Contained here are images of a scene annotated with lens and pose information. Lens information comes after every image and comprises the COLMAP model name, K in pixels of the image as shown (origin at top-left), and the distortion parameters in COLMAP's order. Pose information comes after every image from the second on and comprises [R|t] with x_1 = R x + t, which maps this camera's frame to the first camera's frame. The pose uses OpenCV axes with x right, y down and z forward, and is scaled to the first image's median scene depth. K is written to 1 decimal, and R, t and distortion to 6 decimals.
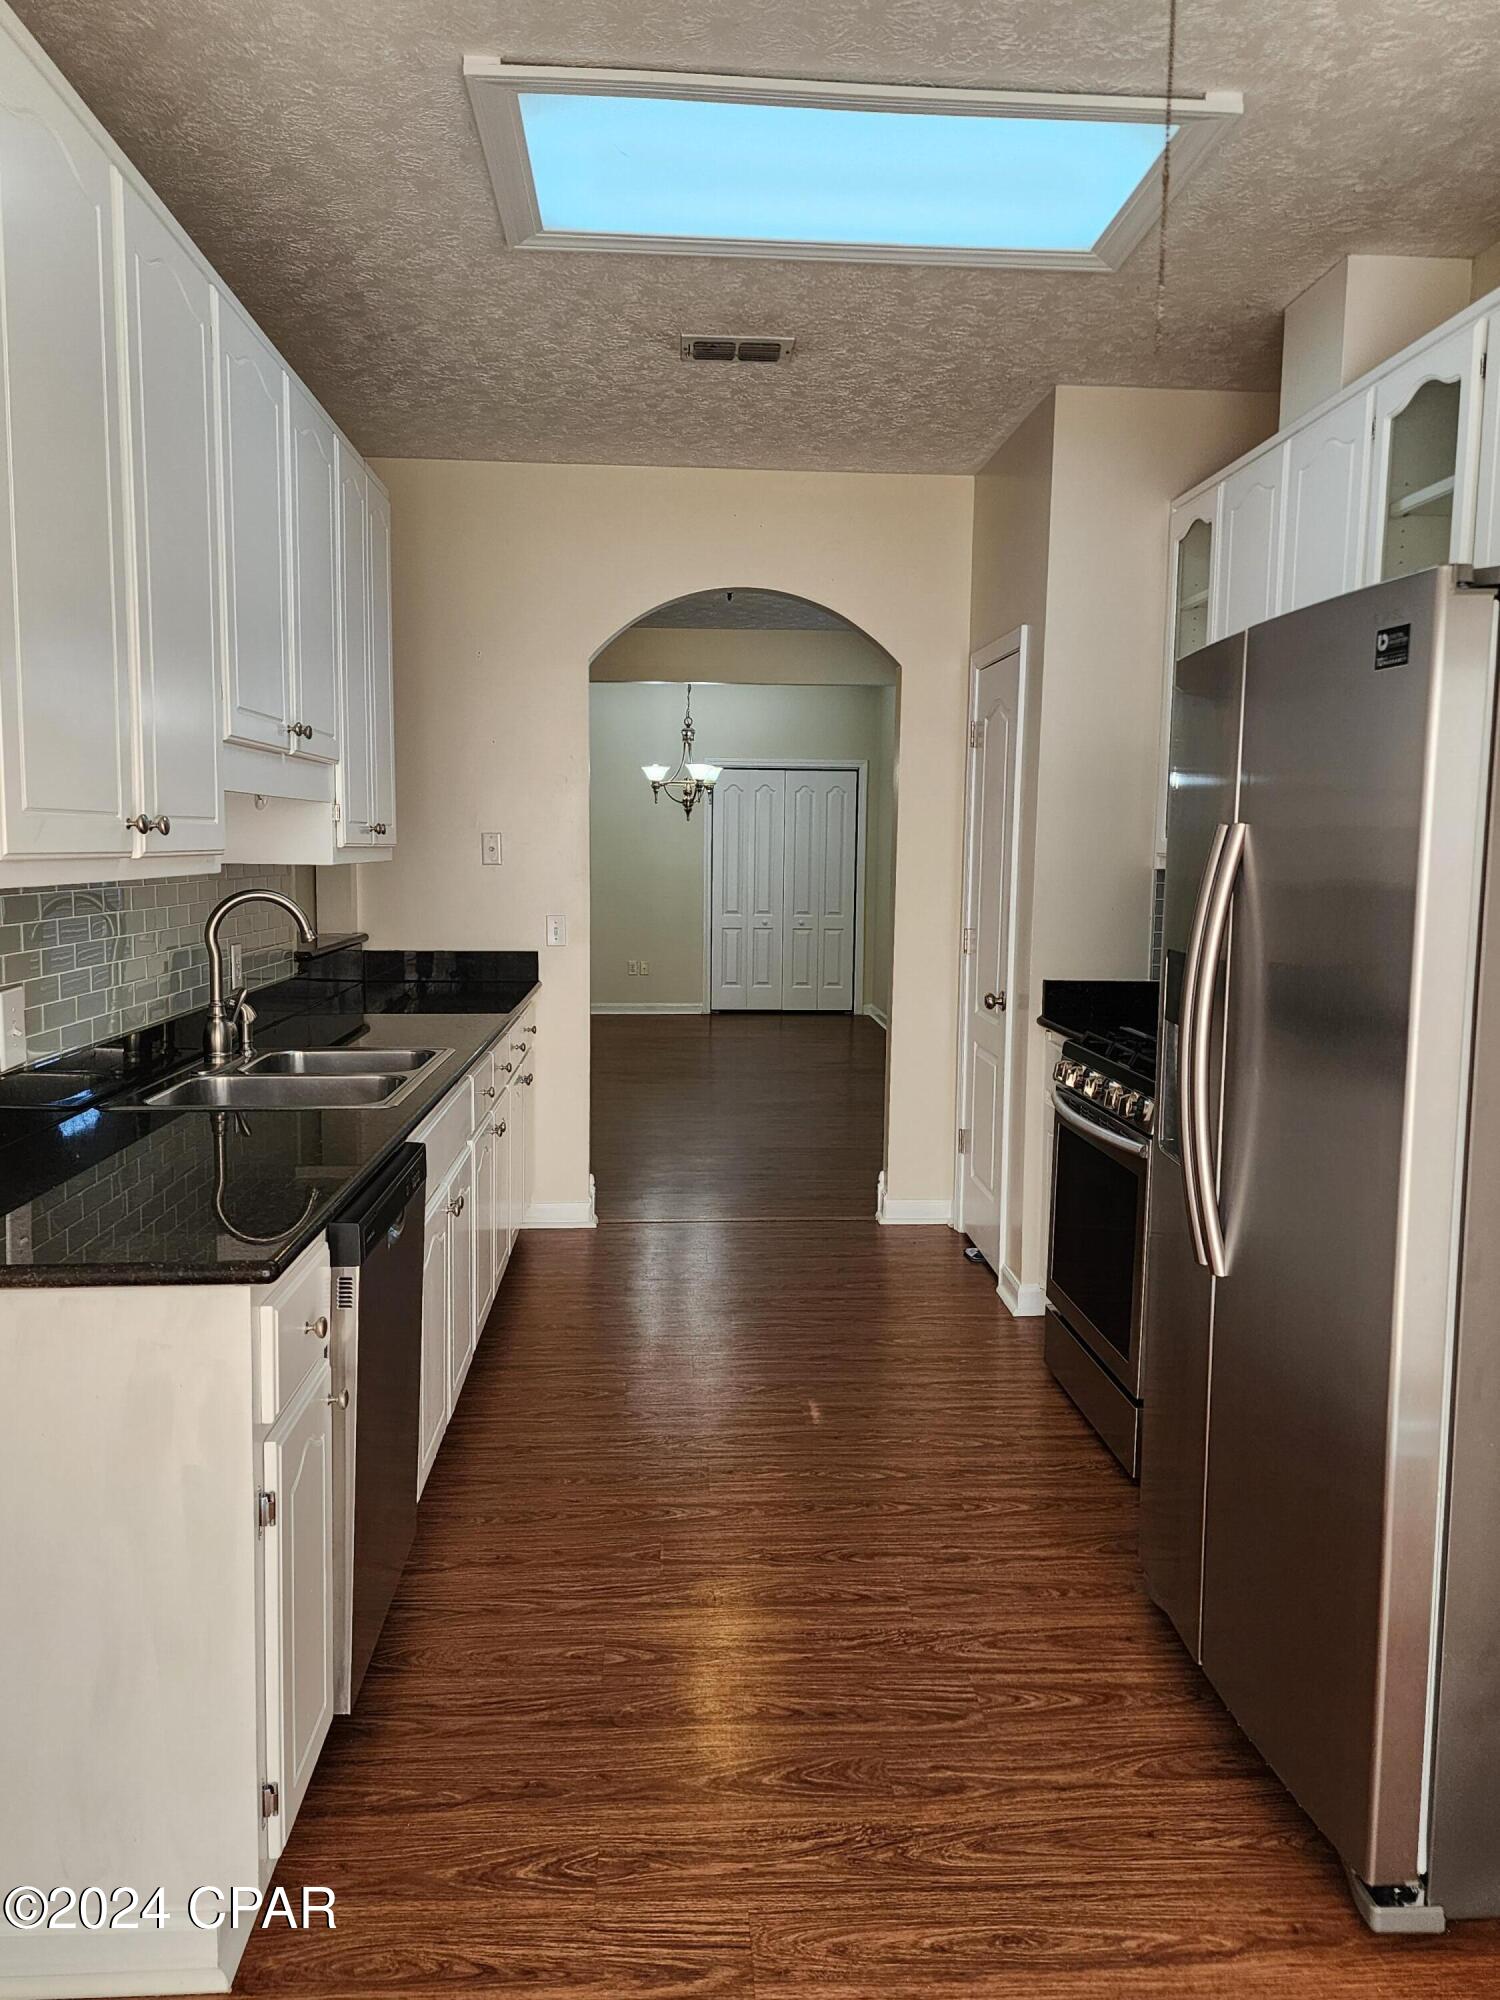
lens RADIAL K [[1482.8, 0, 764.9], [0, 1482.8, 997.0], [0, 0, 1]] dist [0.077769, -0.072604]
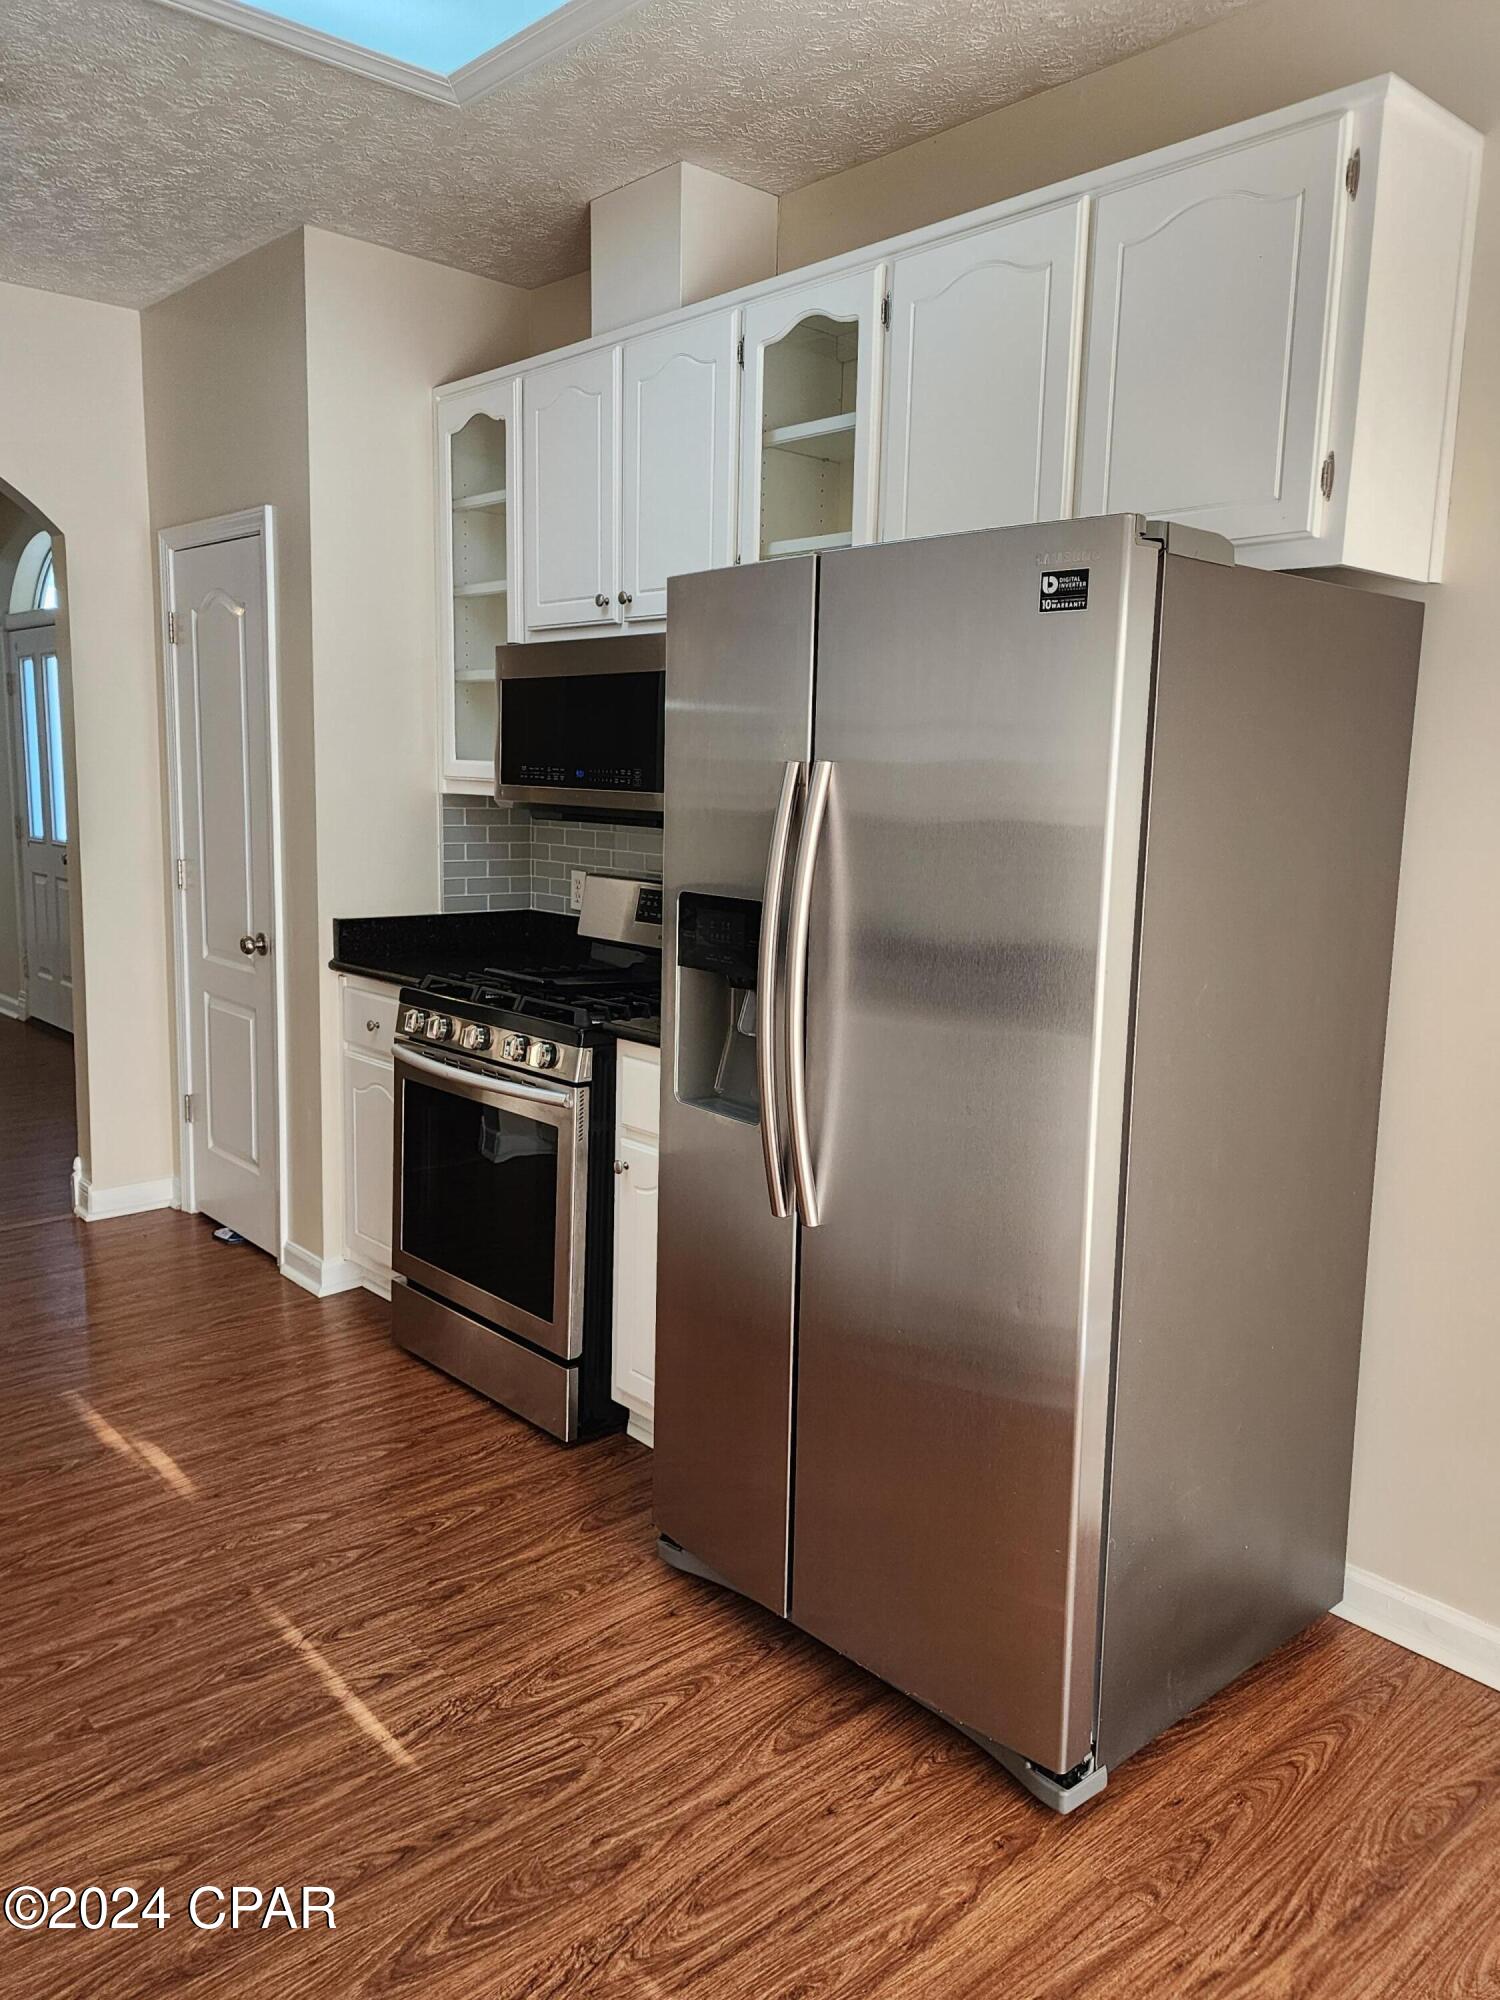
lens RADIAL K [[1482.8, 0, 761.2], [0, 1482.8, 997.0], [0, 0, 1]] dist [0.077769, -0.072604]
pose [[0.783661, -0.089132, 0.614761, -0.252133], [0.051627, 0.995574, 0.078533, -0.033547], [-0.619040, -0.029806, 0.784793, 0.219153]]
